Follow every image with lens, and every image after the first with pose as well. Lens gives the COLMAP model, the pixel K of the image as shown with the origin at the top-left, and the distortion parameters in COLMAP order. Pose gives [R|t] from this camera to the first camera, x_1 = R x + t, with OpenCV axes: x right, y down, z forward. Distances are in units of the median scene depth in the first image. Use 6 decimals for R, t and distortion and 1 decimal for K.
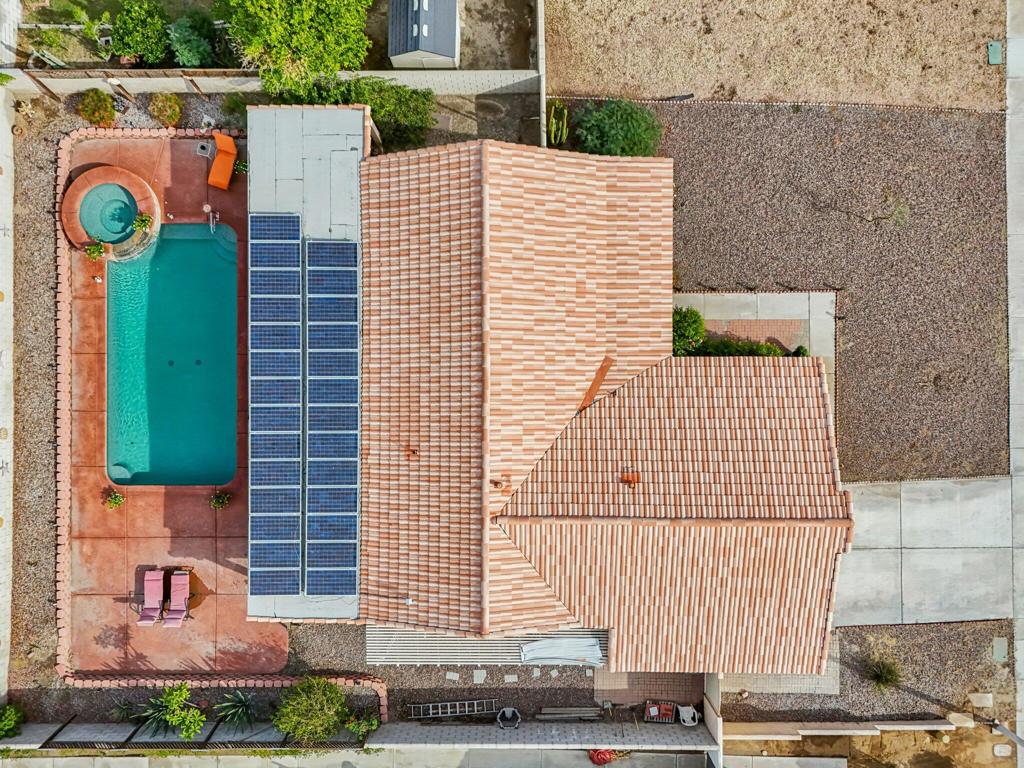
lens RADIAL K [[764.5, 0, 511.2], [0, 764.5, 399.6], [0, 0, 1]] dist [0.044306, -0.051056]
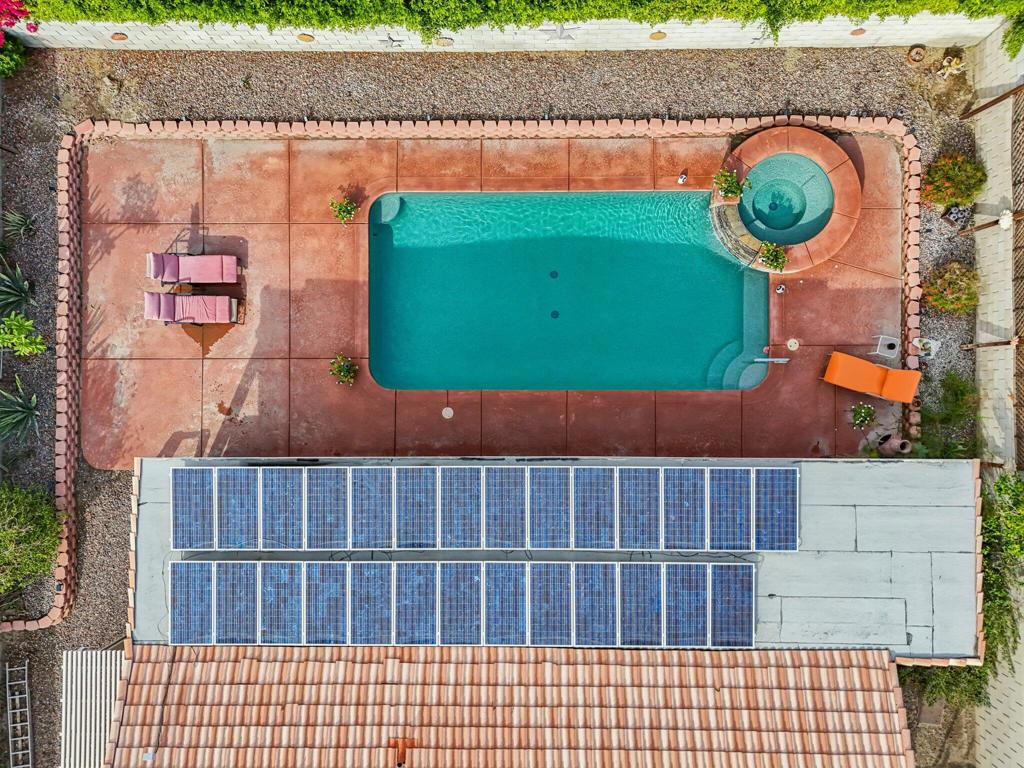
lens RADIAL K [[758.1, 0, 512.0], [0, 758.1, 384.0], [0, 0, 1]] dist [0.056441, -0.060432]
pose [[-0.000985, 0.999998, -0.001869, -0.365839], [-0.999794, -0.000947, 0.020279, -0.025212], [0.020278, 0.001889, 0.999793, 0.357594]]
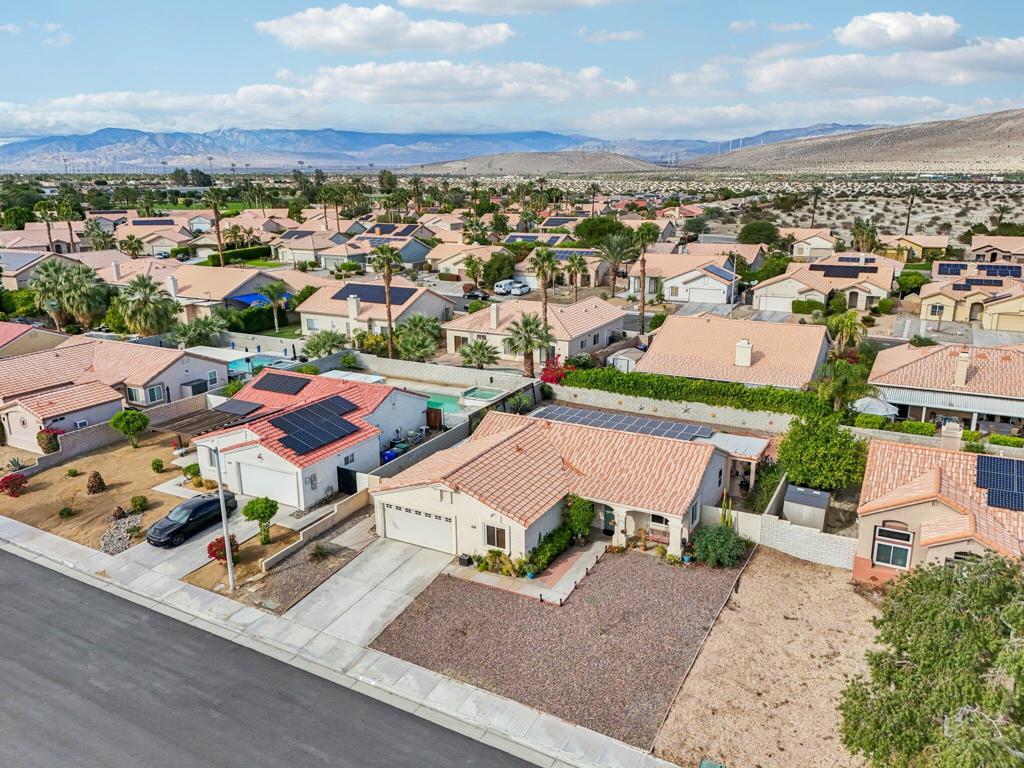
lens RADIAL K [[758.1, 0, 512.0], [0, 758.1, 384.0], [0, 0, 1]] dist [0.056441, -0.060432]
pose [[-0.477183, 0.248694, -0.842881, 1.482354], [-0.878493, -0.109481, 0.465041, -0.639486], [0.023374, 0.962375, 0.270718, 0.270936]]
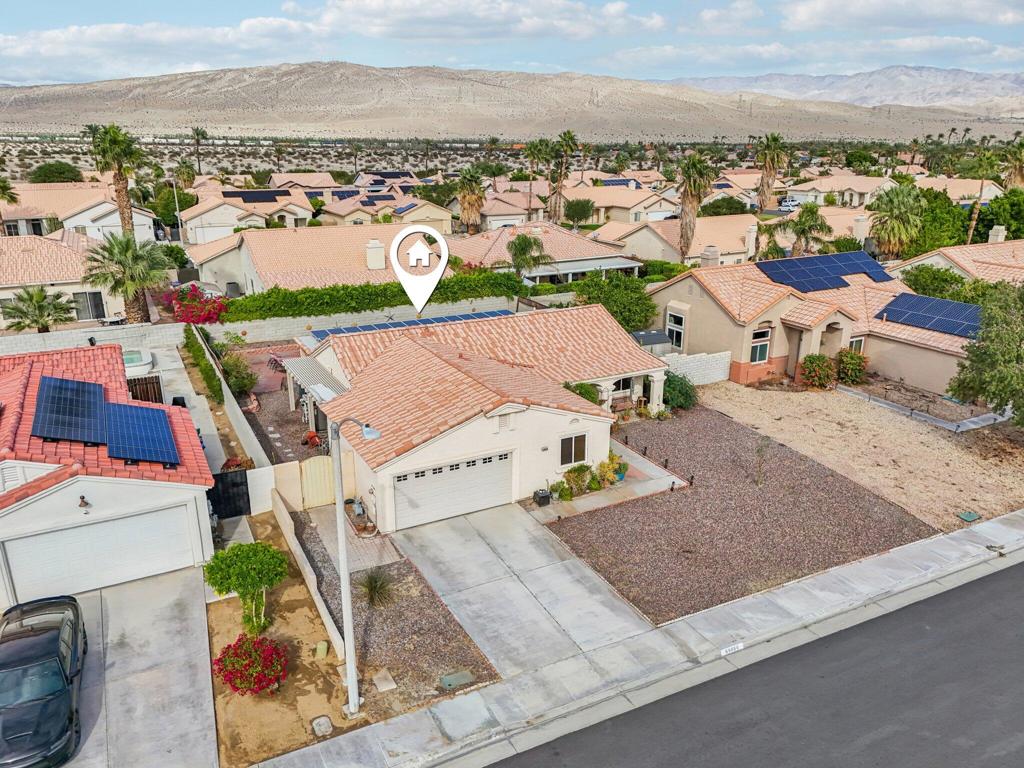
lens RADIAL K [[758.1, 0, 512.0], [0, 758.1, 384.0], [0, 0, 1]] dist [0.056441, -0.060432]
pose [[0.464919, 0.285460, -0.838071, 1.198699], [-0.885353, 0.149880, -0.440097, 0.560813], [-0.000020, 0.946599, 0.322415, 0.499325]]
